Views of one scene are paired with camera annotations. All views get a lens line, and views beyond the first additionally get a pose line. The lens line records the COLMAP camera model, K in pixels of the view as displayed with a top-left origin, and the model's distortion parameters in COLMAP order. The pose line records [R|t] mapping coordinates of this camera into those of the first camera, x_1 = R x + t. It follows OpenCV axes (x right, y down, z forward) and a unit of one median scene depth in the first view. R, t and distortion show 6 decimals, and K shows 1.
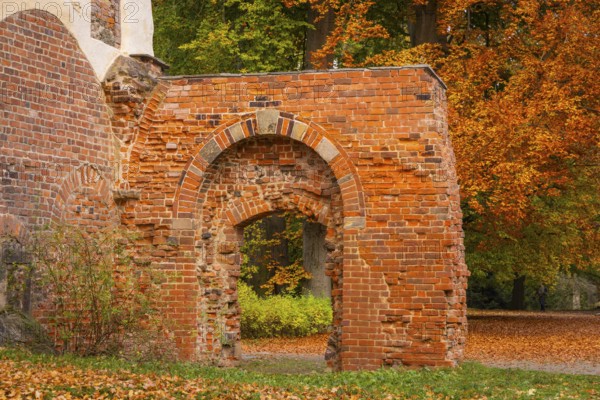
lens RADIAL K [[1435.3, 0, 300.0], [0, 1435.3, 200.0], [0, 0, 1]] dist [0.080324, 0.392081]
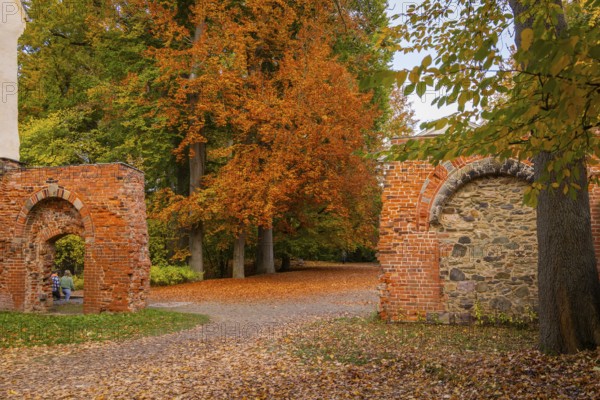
lens RADIAL K [[650.1, 0, 300.0], [0, 650.1, 200.0], [0, 0, 1]] dist [0.022029, 0.016999]
pose [[0.999581, -0.010336, -0.027044, 0.345070], [0.010050, 0.999892, -0.010703, -0.027038], [0.027152, 0.010427, 0.999577, 0.084719]]
